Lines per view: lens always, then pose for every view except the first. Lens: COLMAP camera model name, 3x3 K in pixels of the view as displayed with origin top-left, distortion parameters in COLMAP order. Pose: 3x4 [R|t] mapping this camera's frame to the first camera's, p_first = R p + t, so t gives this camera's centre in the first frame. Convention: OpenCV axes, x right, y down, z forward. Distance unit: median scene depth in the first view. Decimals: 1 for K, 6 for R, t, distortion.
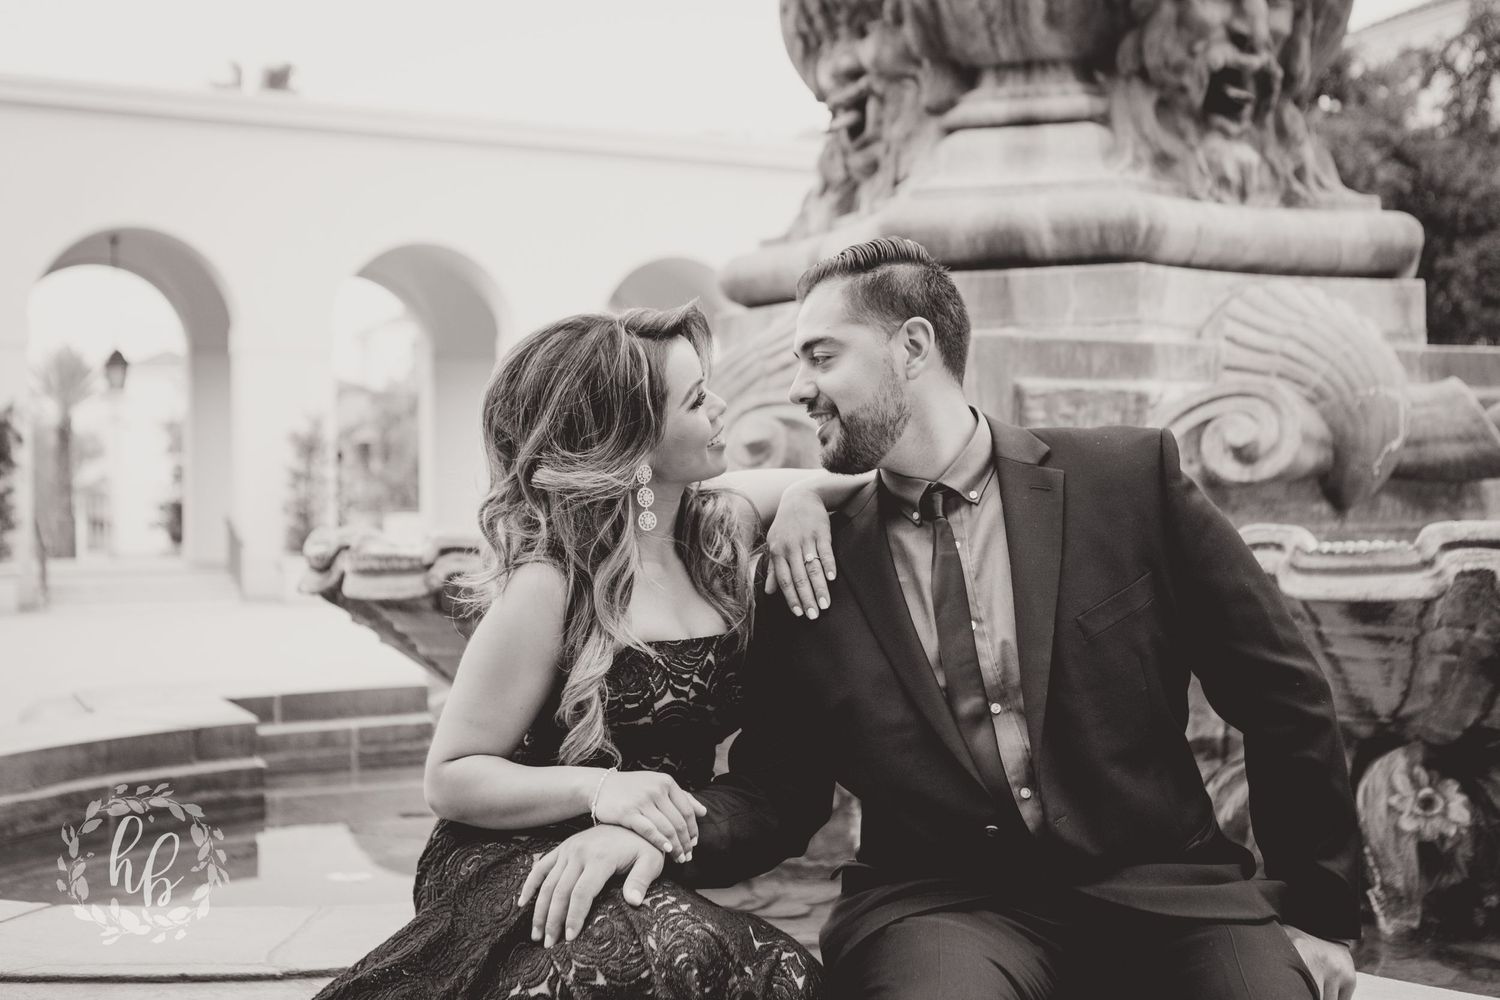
lens RADIAL K [[1703.8, 0, 750.0], [0, 1703.8, 500.0], [0, 0, 1]] dist [-0.132559, 0.360927]
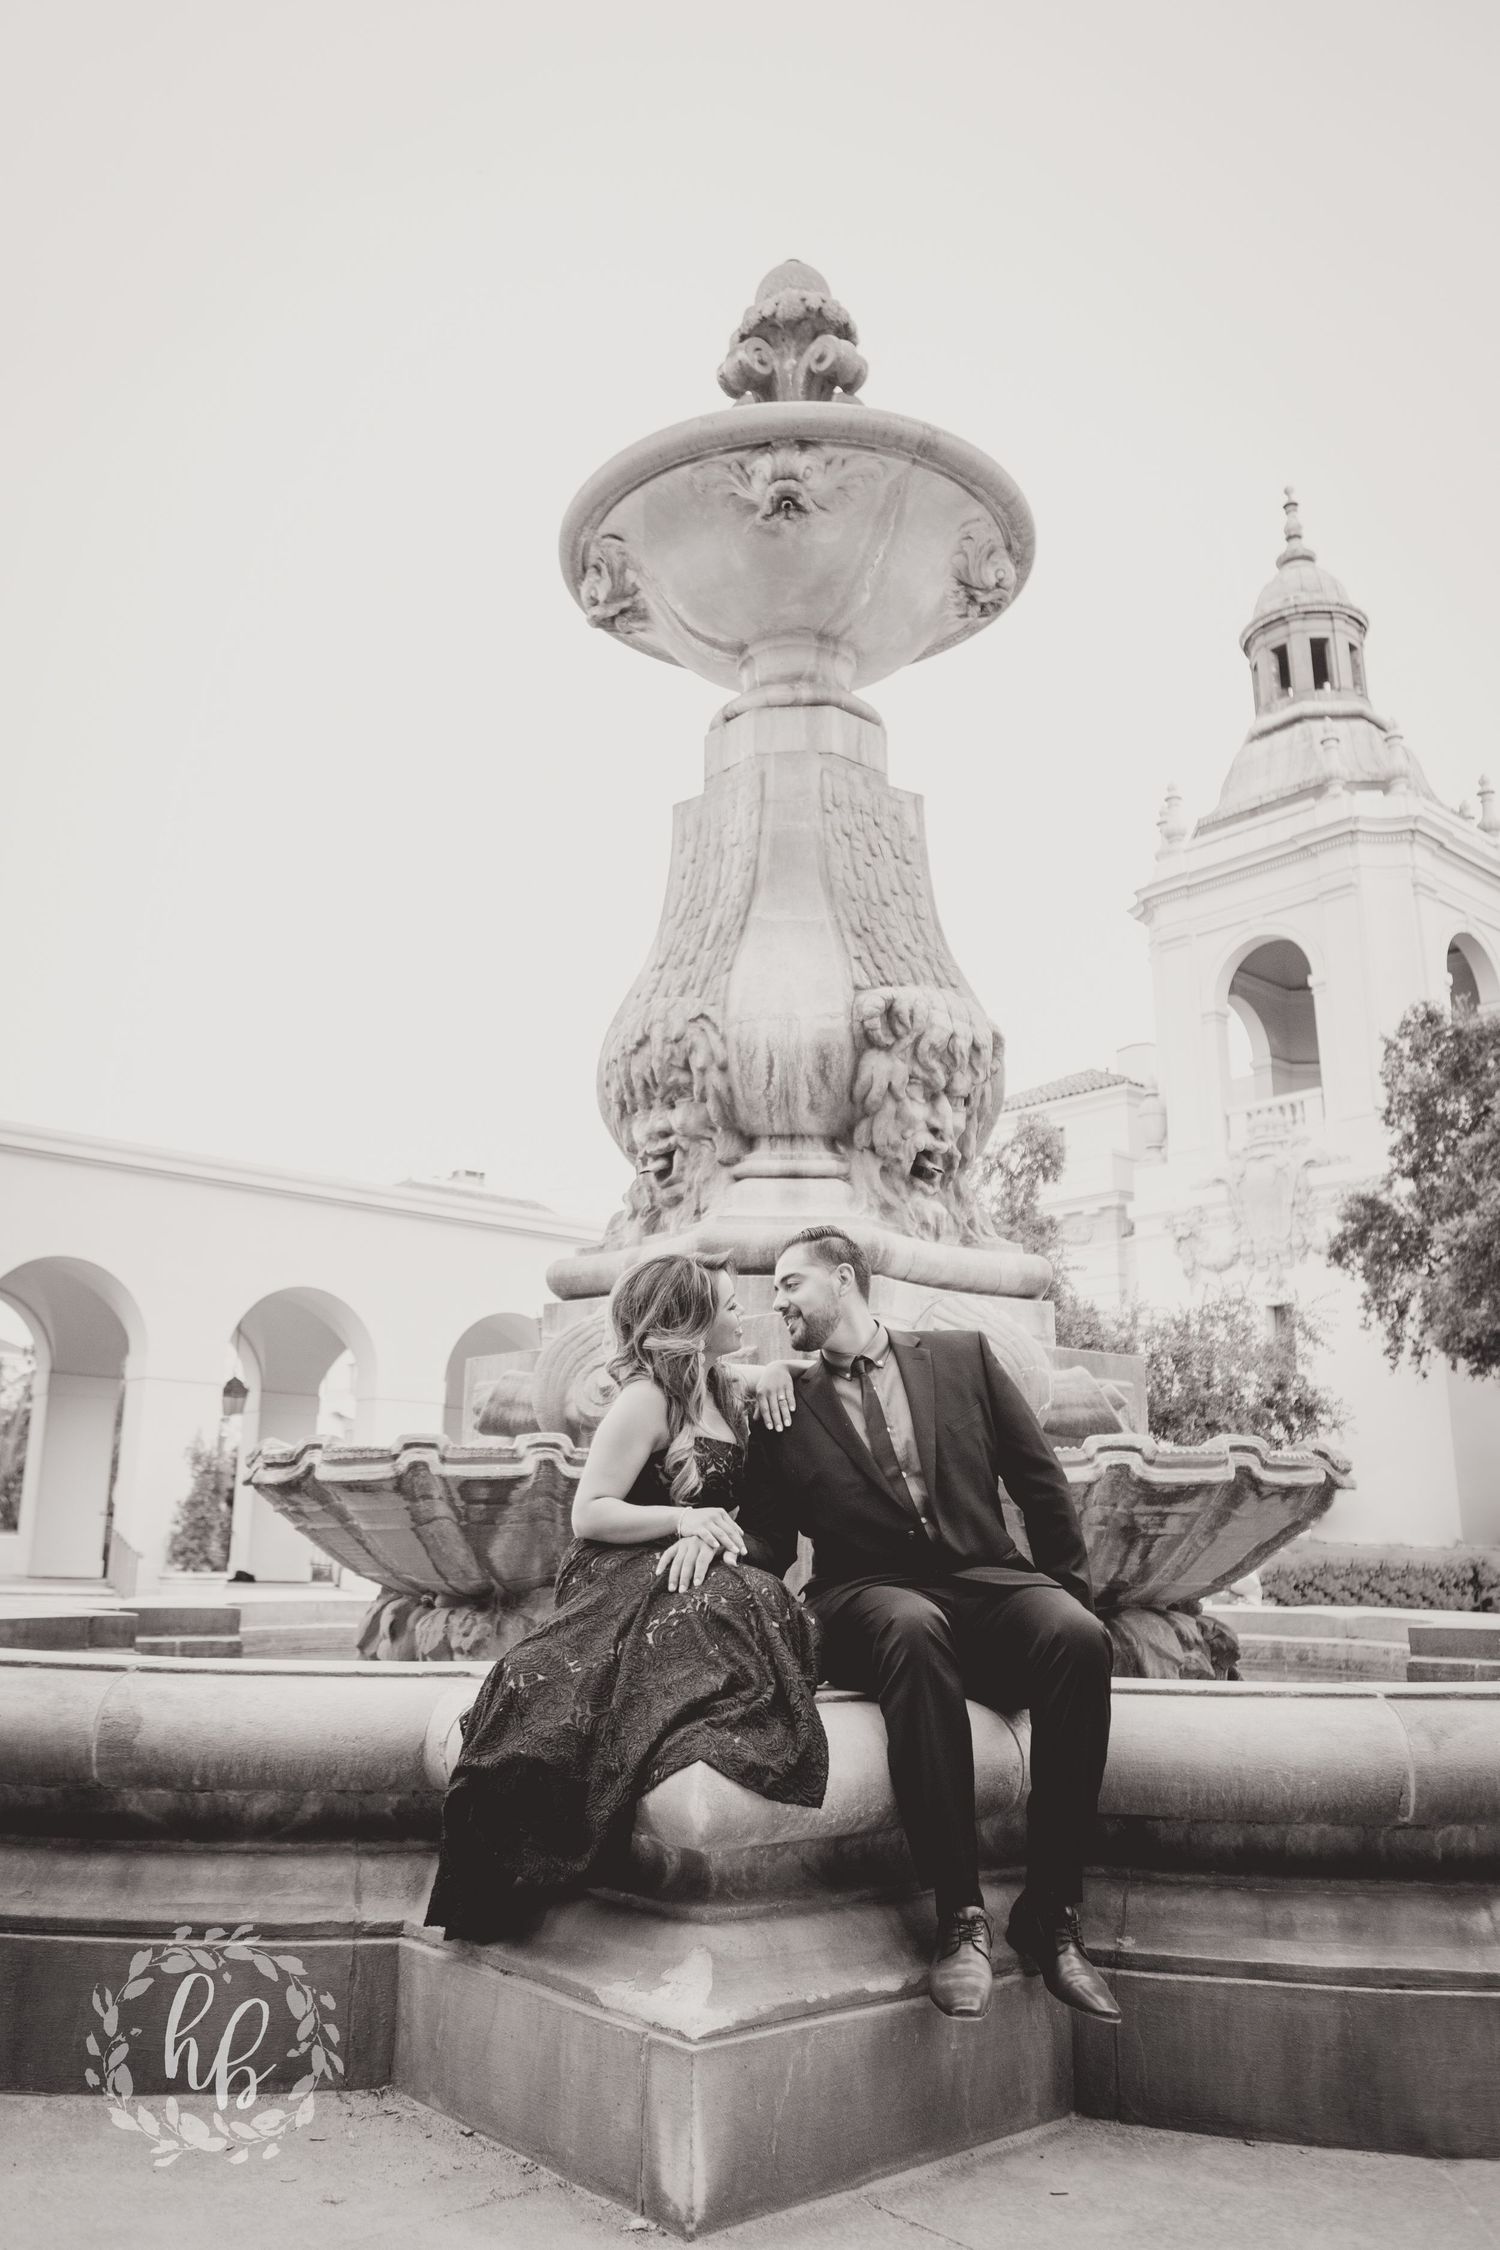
lens RADIAL K [[1586.7, 0, 750.0], [0, 1586.7, 1125.0], [0, 0, 1]] dist [0.002389, 0.000260]
pose [[0.971633, 0.083144, 0.221398, -0.175861], [-0.023784, 0.965770, -0.258307, 0.084901], [-0.235296, 0.245713, 0.940351, -0.271719]]
